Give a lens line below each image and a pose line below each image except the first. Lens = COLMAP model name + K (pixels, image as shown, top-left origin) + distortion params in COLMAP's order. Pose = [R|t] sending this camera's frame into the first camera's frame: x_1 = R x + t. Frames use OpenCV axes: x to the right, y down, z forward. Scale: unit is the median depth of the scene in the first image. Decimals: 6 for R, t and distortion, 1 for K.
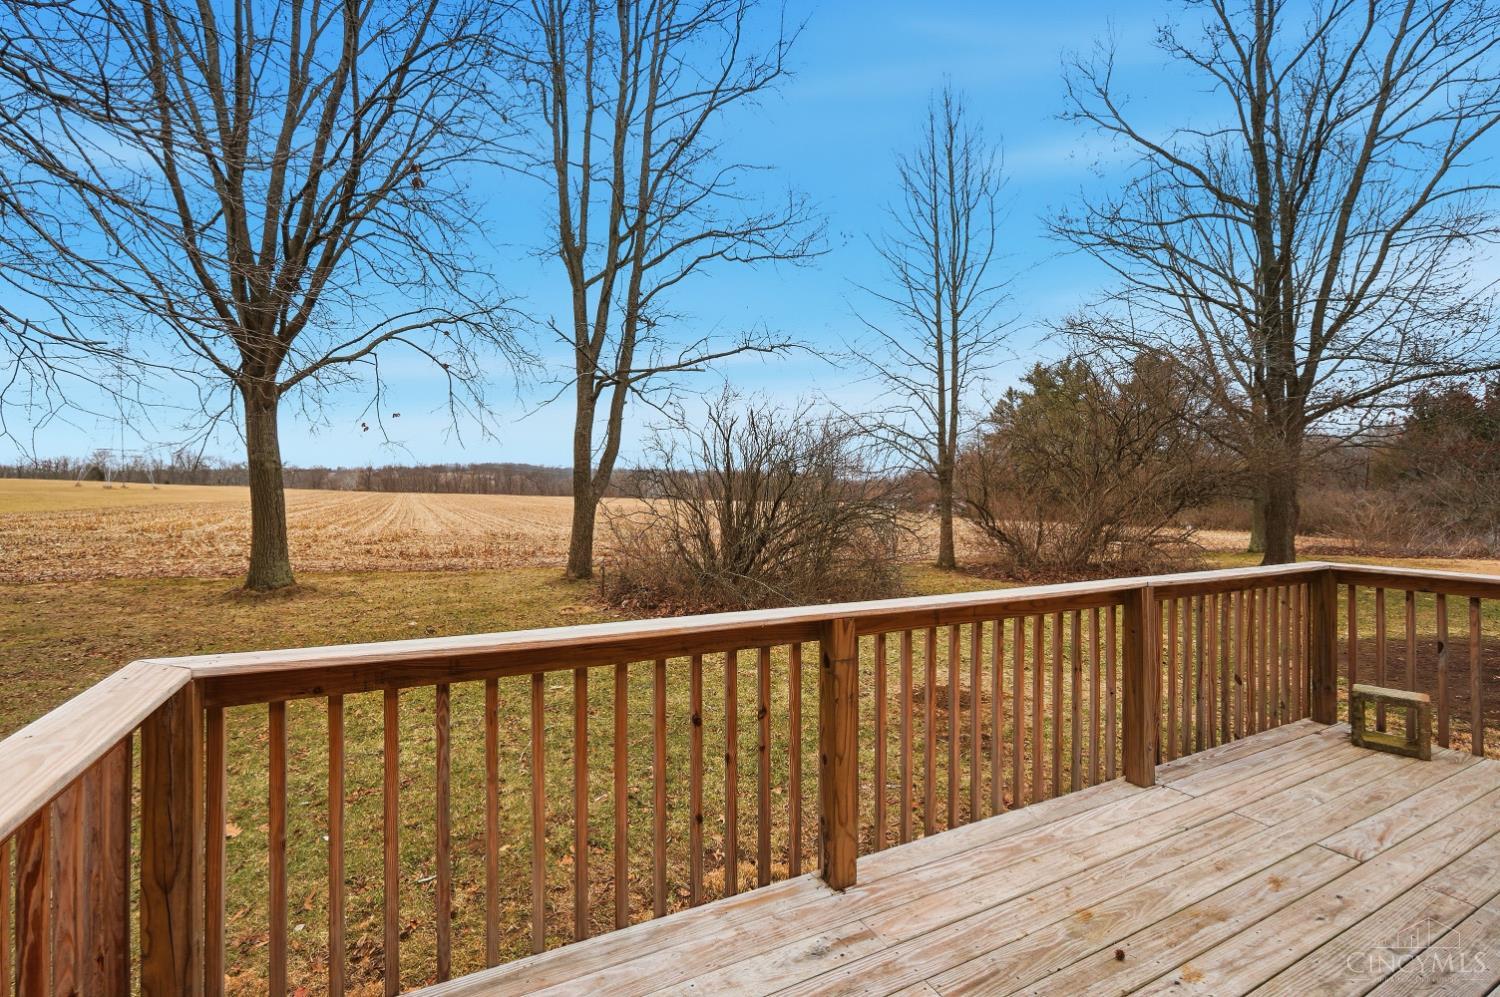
lens RADIAL K [[653.8, 0, 736.1], [0, 653.8, 491.3], [0, 0, 1]] dist [-0.014489, 0.002554]
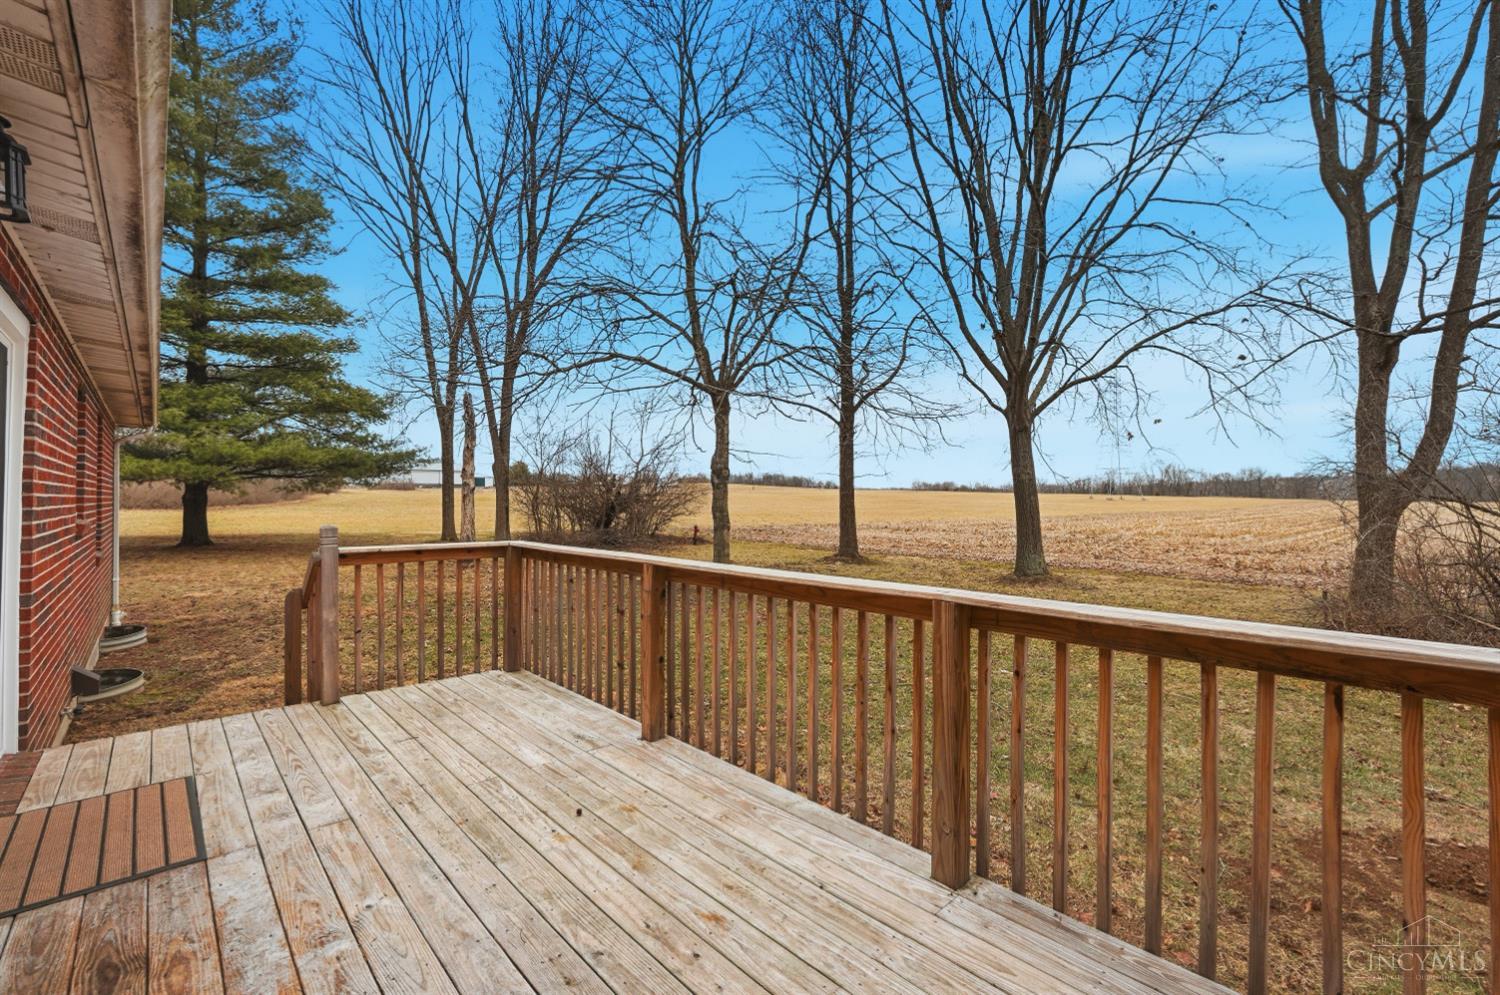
lens RADIAL K [[653.8, 0, 755.7], [0, 653.8, 500.2], [0, 0, 1]] dist [-0.014489, 0.002554]
pose [[0.274812, -0.007195, -0.961471, 0.312278], [0.004062, 0.999972, -0.006323, 0.009845], [0.961489, -0.002168, 0.274834, 0.150757]]
